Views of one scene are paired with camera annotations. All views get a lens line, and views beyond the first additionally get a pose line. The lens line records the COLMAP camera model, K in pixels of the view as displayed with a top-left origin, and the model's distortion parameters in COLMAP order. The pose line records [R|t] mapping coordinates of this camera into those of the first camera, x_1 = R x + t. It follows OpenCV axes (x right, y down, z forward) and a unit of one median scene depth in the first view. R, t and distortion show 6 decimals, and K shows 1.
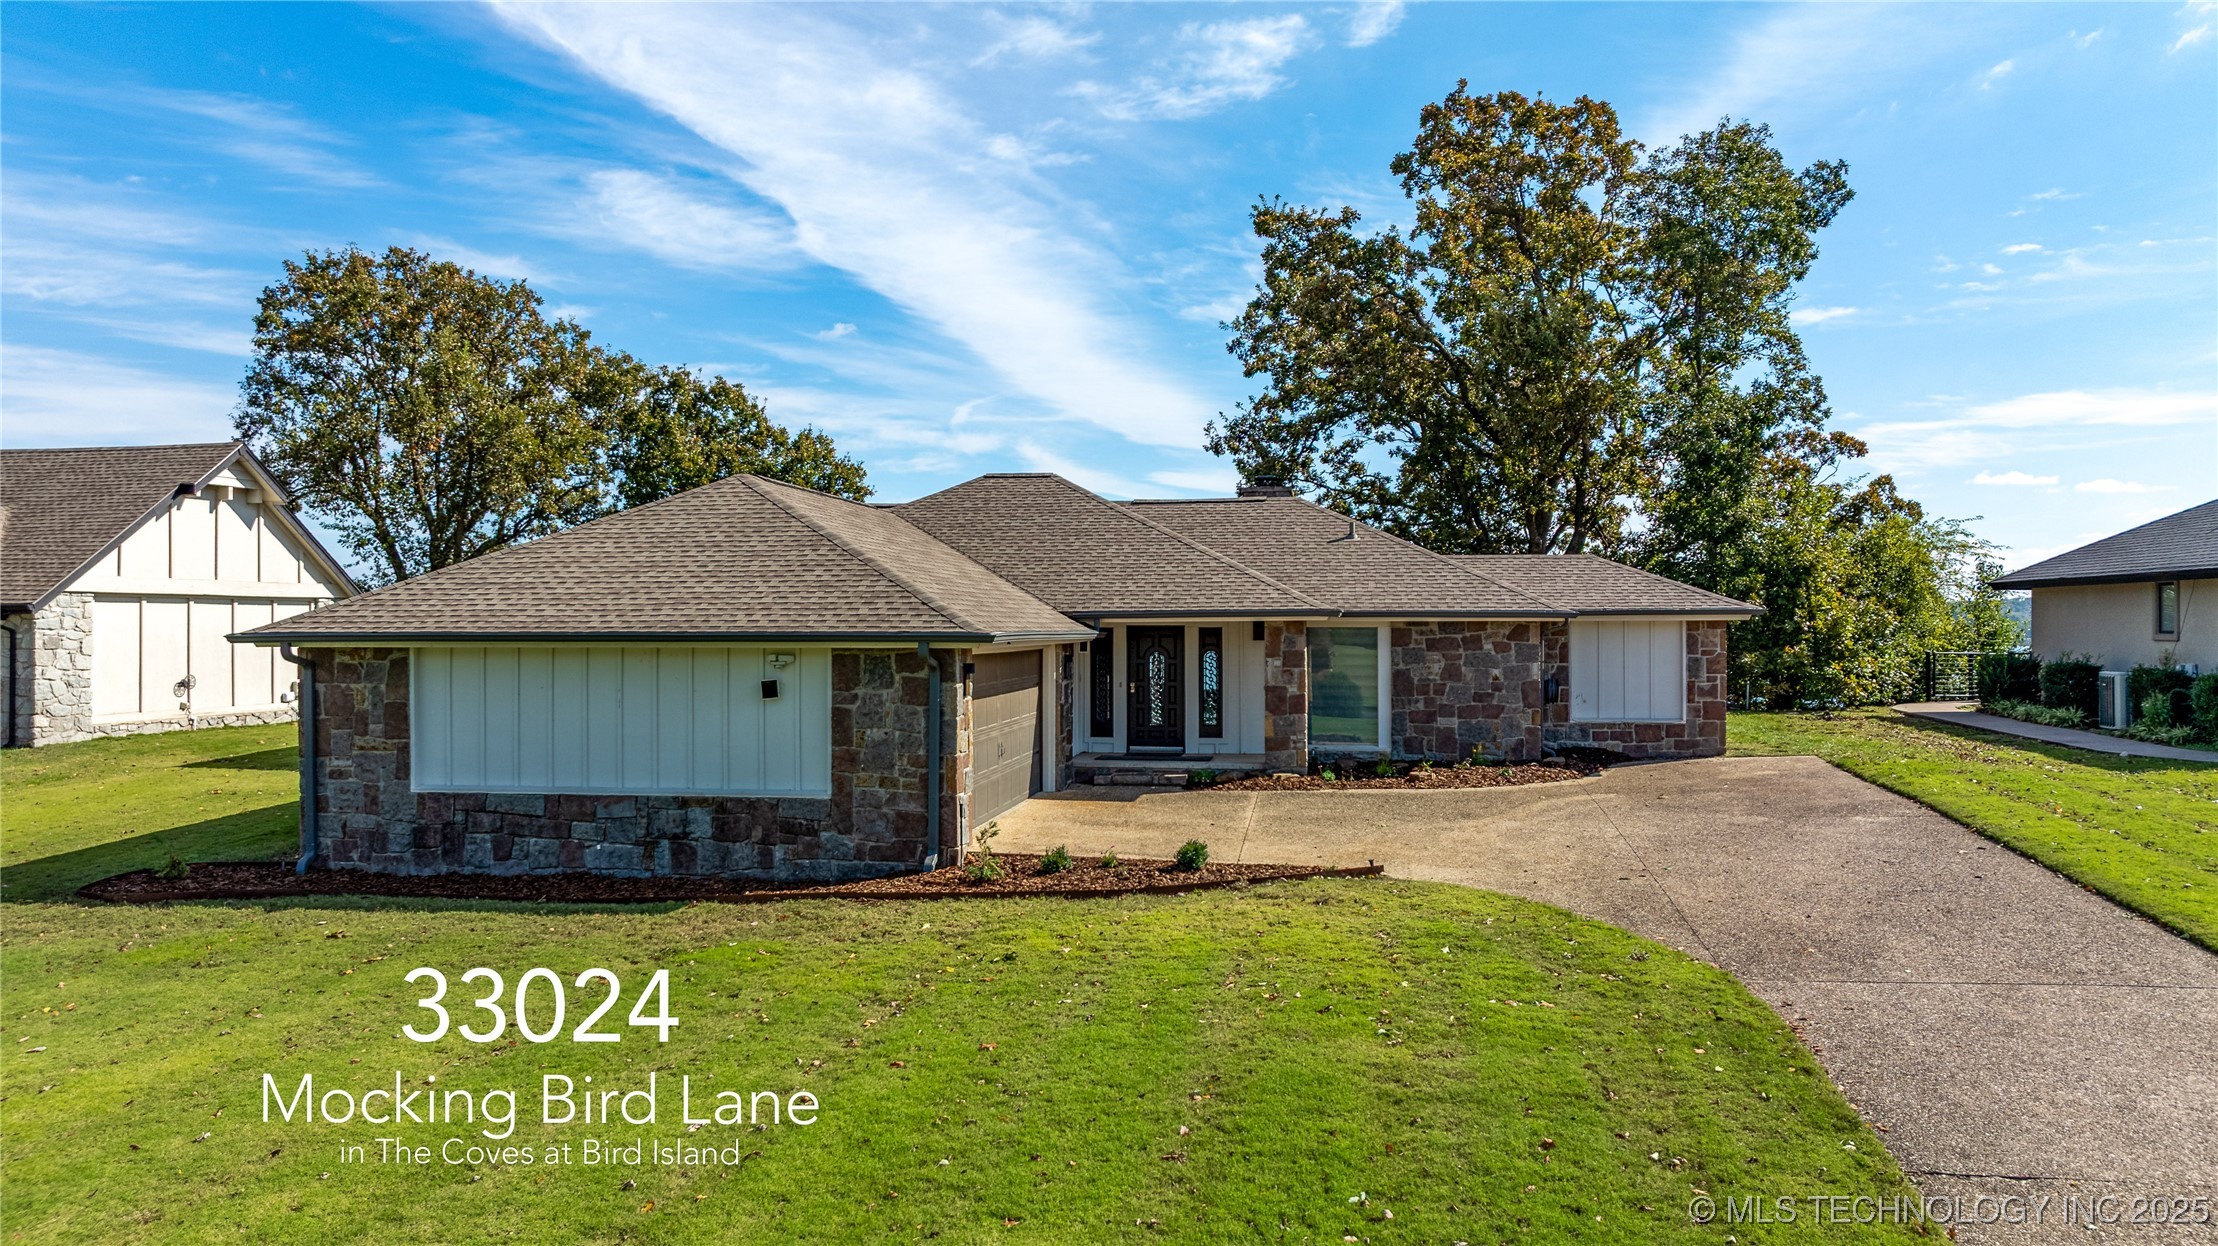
lens RADIAL K [[1617.5, 0, 1154.2], [0, 1617.5, 609.7], [0, 0, 1]] dist [-0.018372, 0.007159]
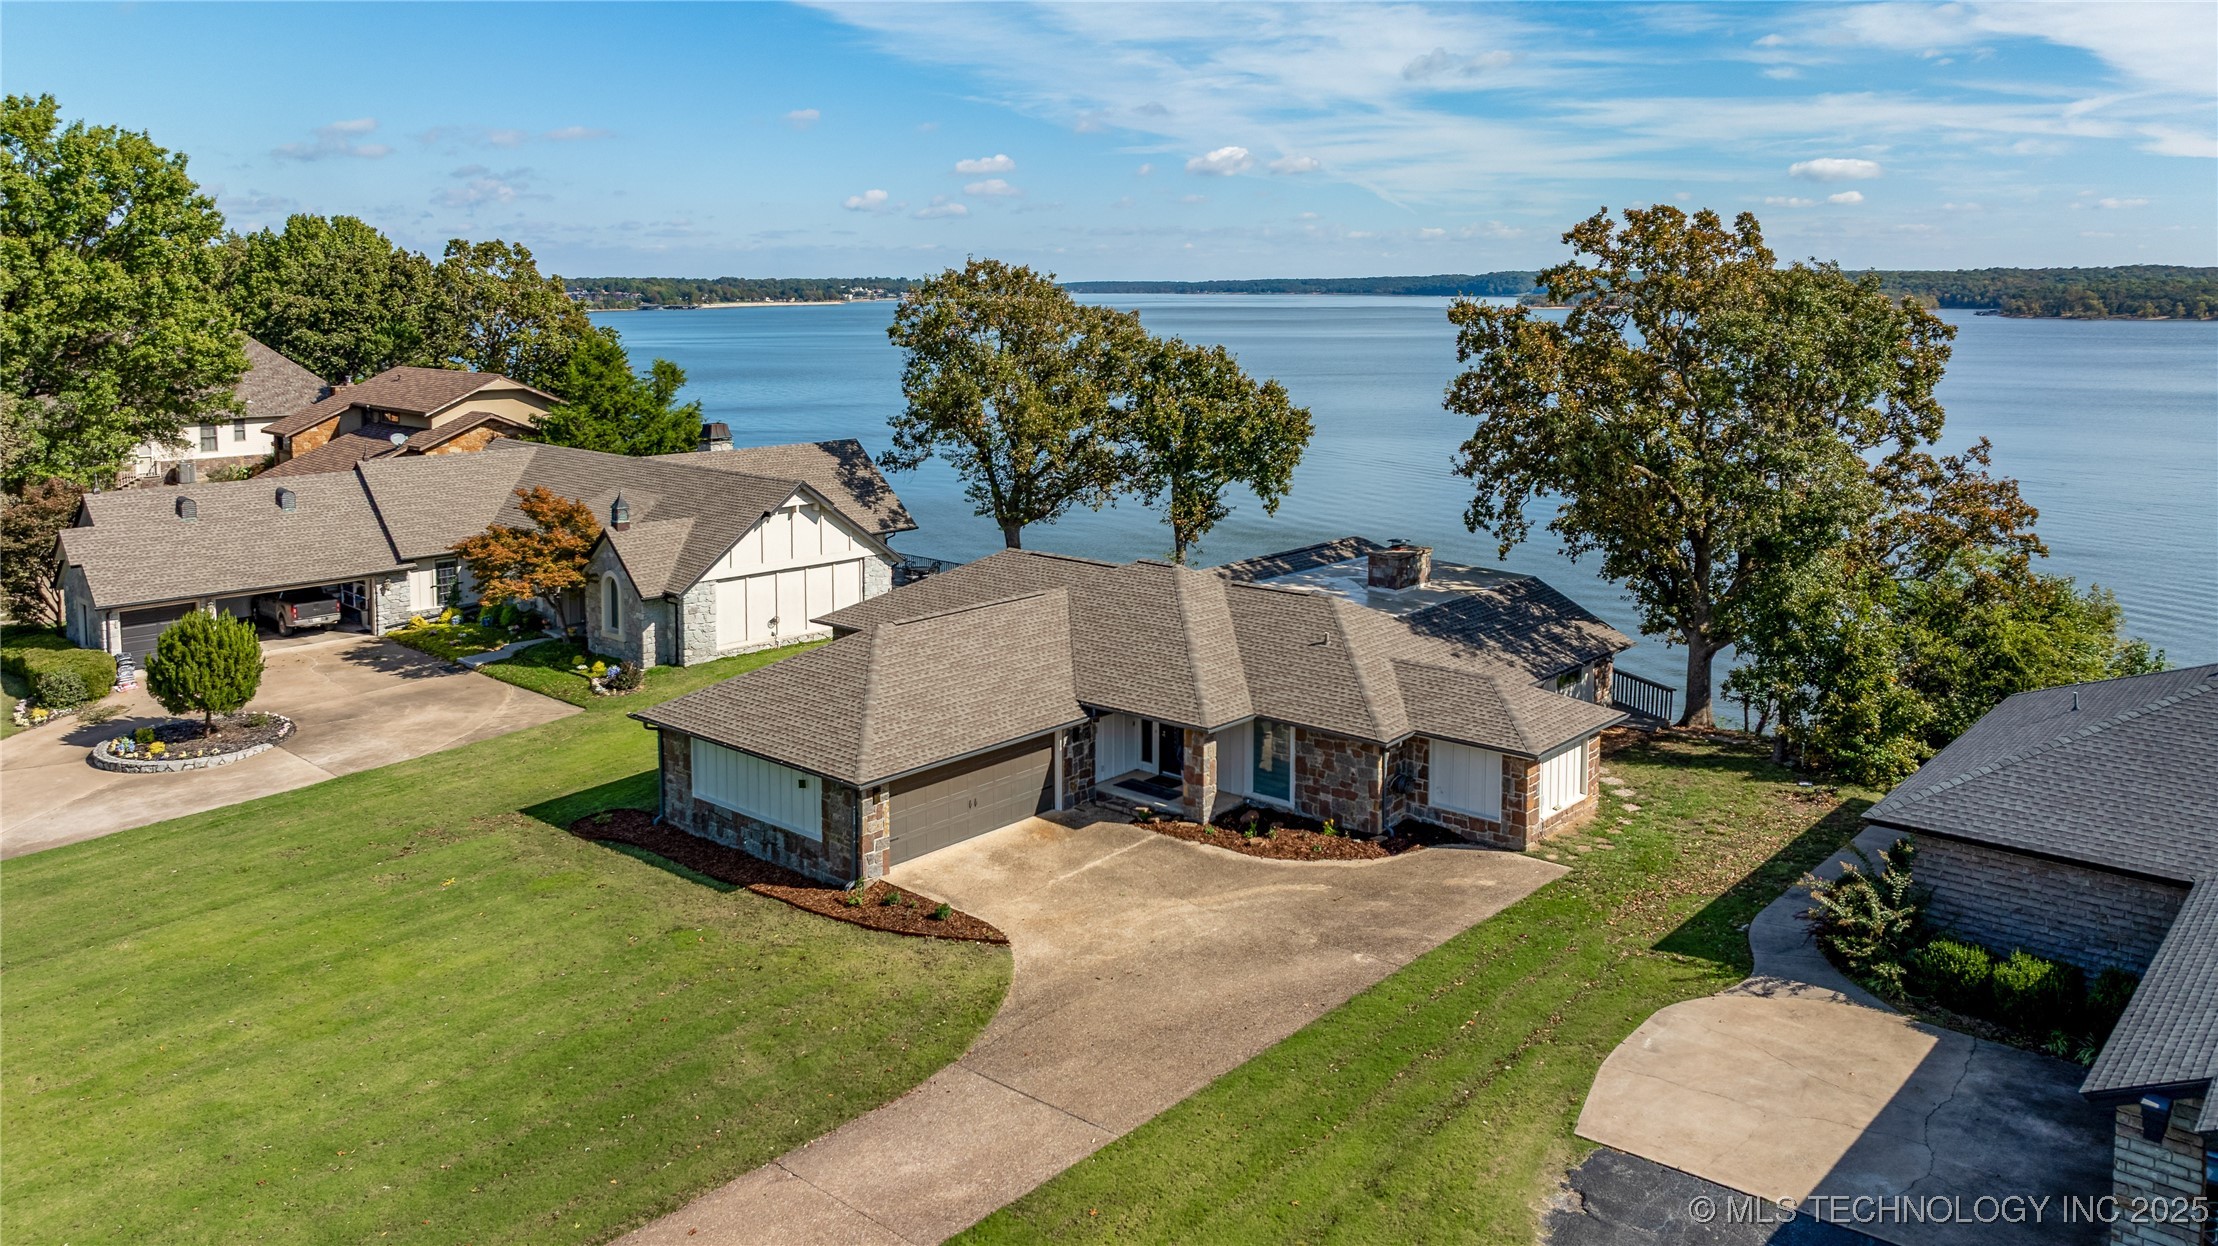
lens RADIAL K [[1665.0, 0, 1112.0], [0, 1665.0, 491.7], [0, 0, 1]] dist [0.007235, -0.002191]
pose [[0.834426, 0.073156, -0.546244, 0.812567], [-0.000463, 0.991244, 0.132045, -0.398724], [0.551121, -0.109929, 0.827153, -0.325128]]
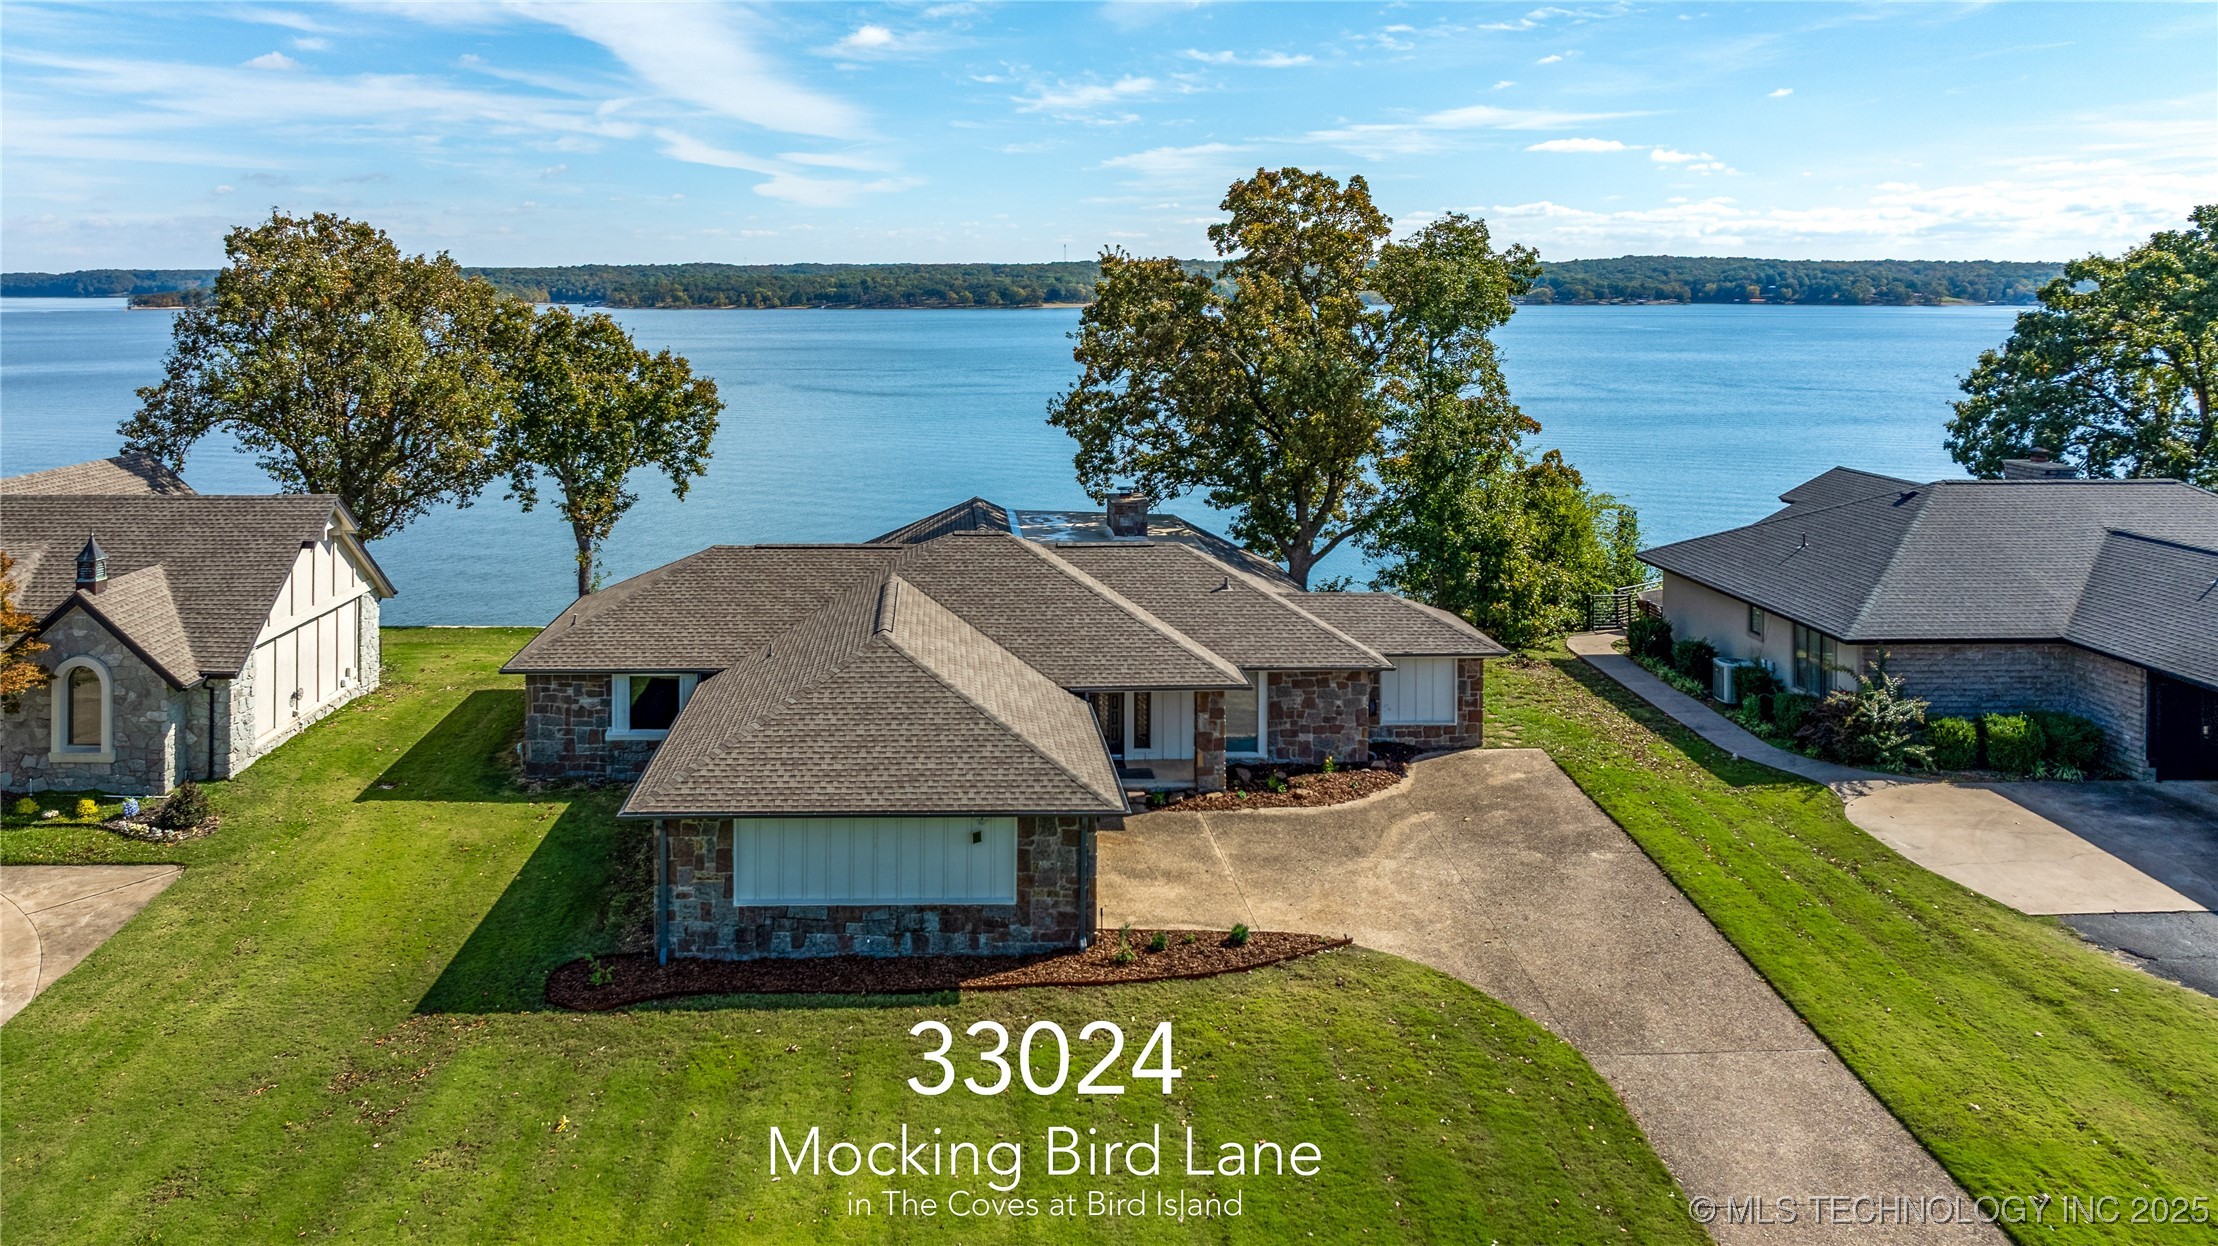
lens RADIAL K [[1635.4, 0, 1024.6], [0, 1635.4, 272.4], [0, 0, 1]] dist [0.000571, -0.007089]
pose [[0.986903, 0.004009, 0.161267, -0.305653], [-0.004382, 0.999988, 0.001955, -0.347086], [-0.161257, -0.002636, 0.986909, -0.413824]]
